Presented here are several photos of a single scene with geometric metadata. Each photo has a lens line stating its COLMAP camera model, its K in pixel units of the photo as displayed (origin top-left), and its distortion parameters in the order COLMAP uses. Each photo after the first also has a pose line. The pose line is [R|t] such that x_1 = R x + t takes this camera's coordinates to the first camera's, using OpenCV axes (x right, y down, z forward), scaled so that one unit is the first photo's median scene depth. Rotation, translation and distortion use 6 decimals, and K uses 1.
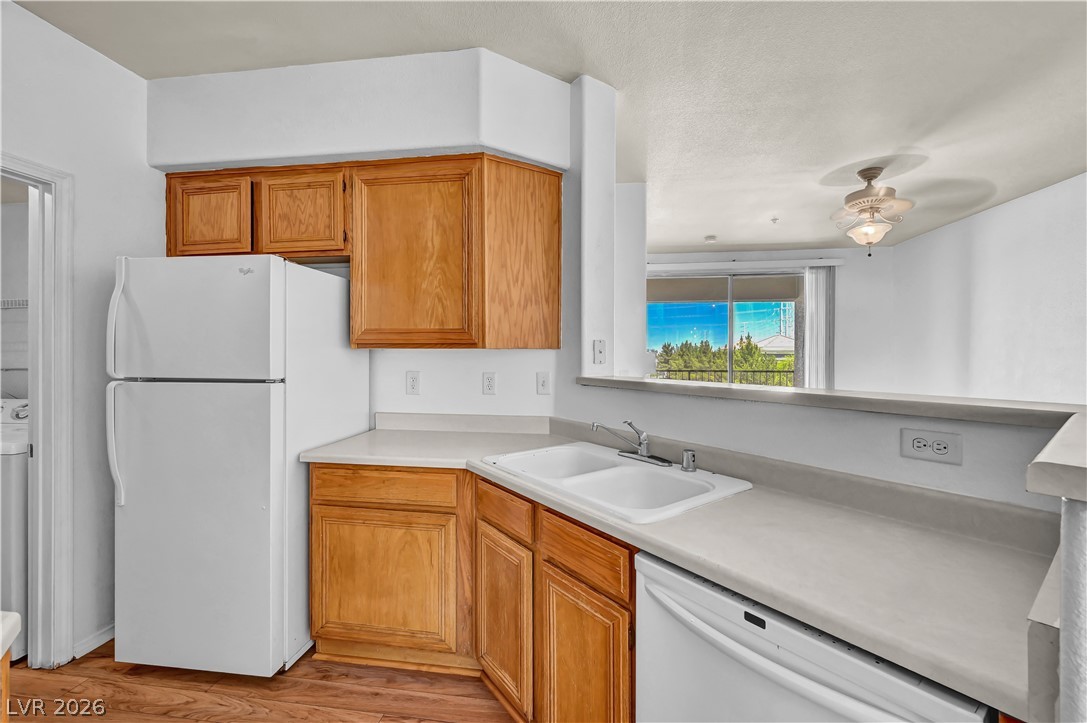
lens RADIAL K [[443.5, 0, 547.0], [0, 443.5, 356.7], [0, 0, 1]] dist [-0.000442, 0.000054]
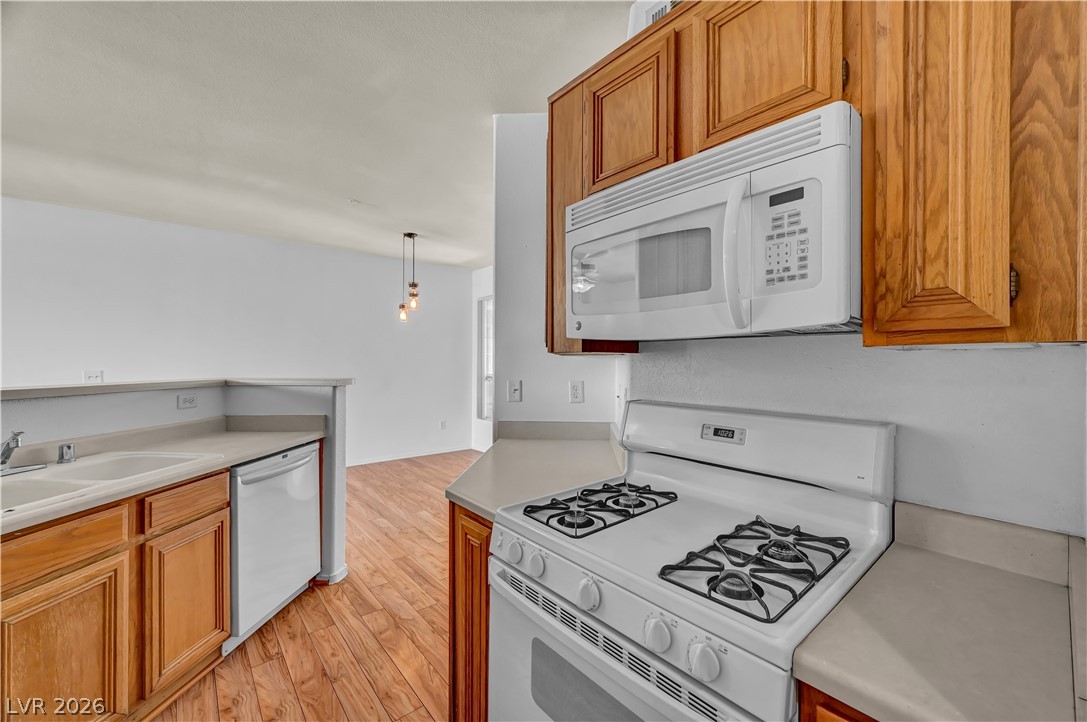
lens RADIAL K [[431.6, 0, 545.7], [0, 431.6, 360.4], [0, 0, 1]] dist [0.000781, 0.000554]
pose [[-0.748546, -0.005239, 0.663062, -0.955687], [-0.000509, 0.999973, 0.007326, -0.007879], [-0.663082, 0.005146, -0.748529, 0.732954]]
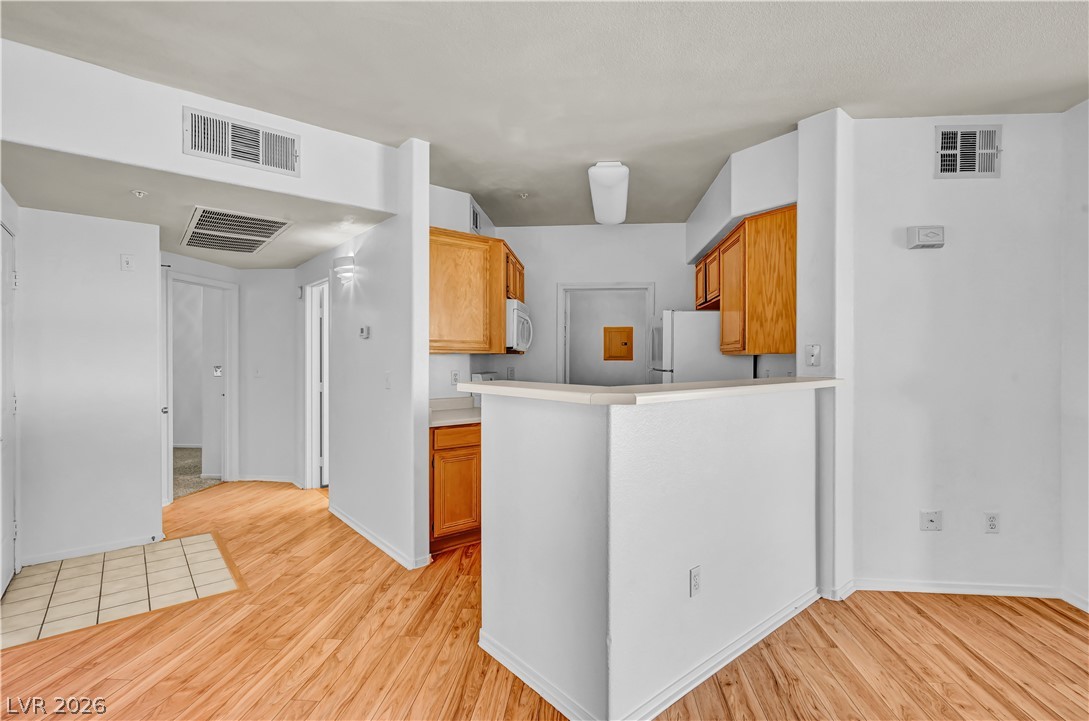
lens RADIAL K [[503.5, 0, 548.3], [0, 503.5, 358.9], [0, 0, 1]] dist [0.001097, 0.000674]
pose [[0.053718, -0.000860, -0.998556, 1.390134], [-0.009774, 0.999951, -0.001387, 0.006871], [0.998508, 0.009835, 0.053707, 0.265839]]
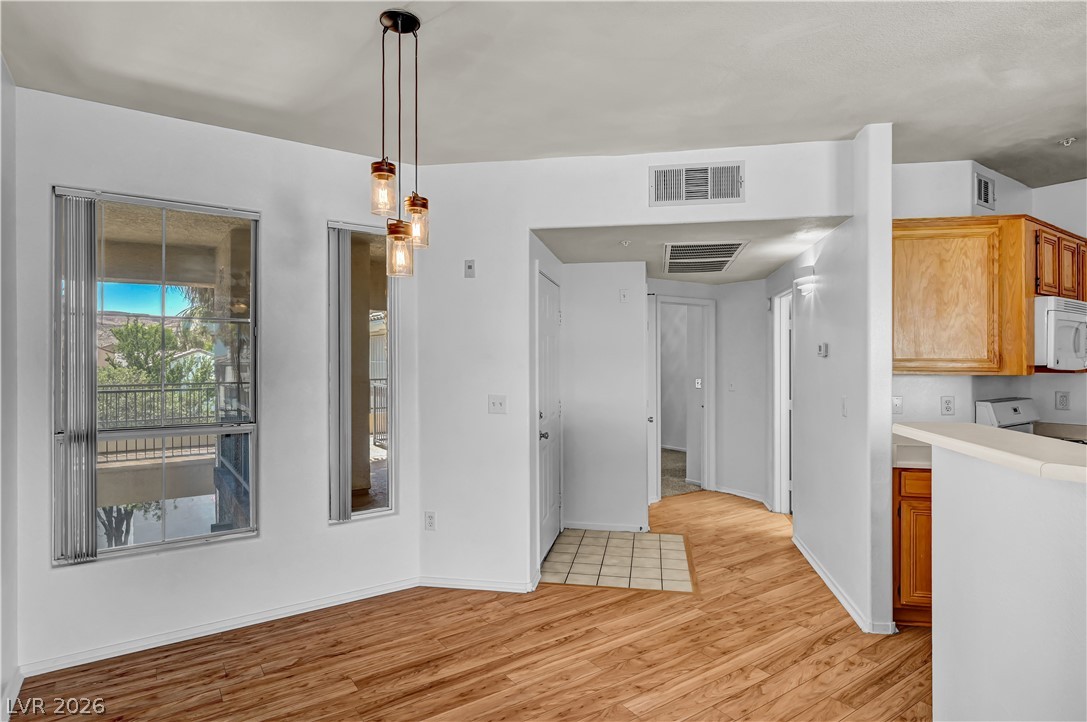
lens RADIAL K [[582.3, 0, 548.5], [0, 582.3, 361.1], [0, 0, 1]] dist [-0.000371, -0.000824]
pose [[-0.730681, -0.002194, -0.682715, 1.463235], [-0.008627, 0.999945, 0.006020, -0.050414], [0.682664, 0.010288, -0.730660, 0.458499]]
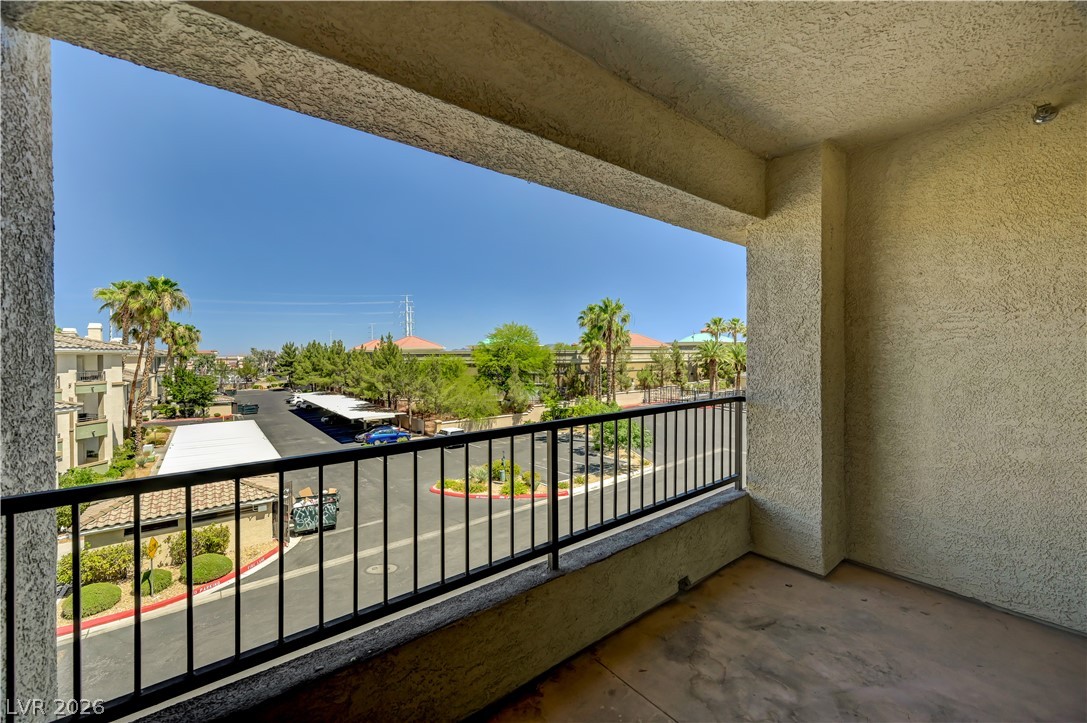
lens RADIAL K [[431.2, 0, 548.3], [0, 431.2, 358.6], [0, 0, 1]] dist [-0.000917, 0.000093]
pose [[0.688672, -0.018061, 0.724848, 0.481495], [0.015558, 0.999828, 0.010131, -0.040362], [-0.724906, 0.004300, 0.688834, 2.961748]]
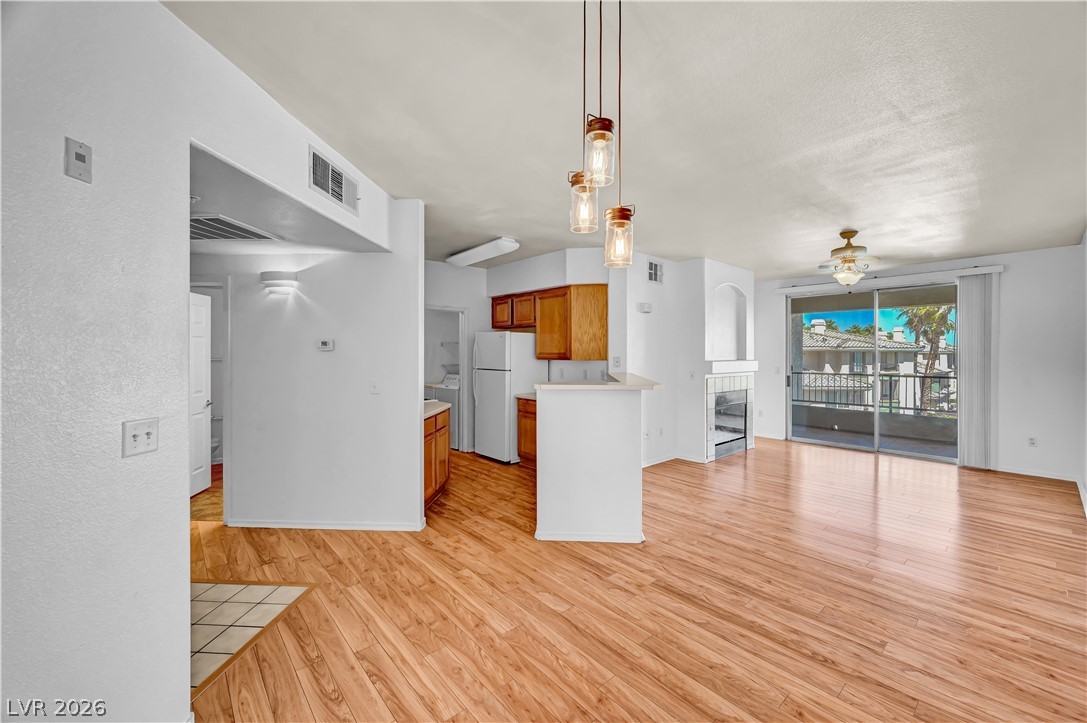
lens RADIAL K [[435.1, 0, 545.4], [0, 435.1, 354.5], [0, 0, 1]] dist [-0.001347, 0.000148]
pose [[0.758484, 0.000361, -0.651692, 1.340396], [-0.002782, 0.999993, -0.002684, -0.042948], [0.651686, 0.003849, 0.758479, -0.981908]]
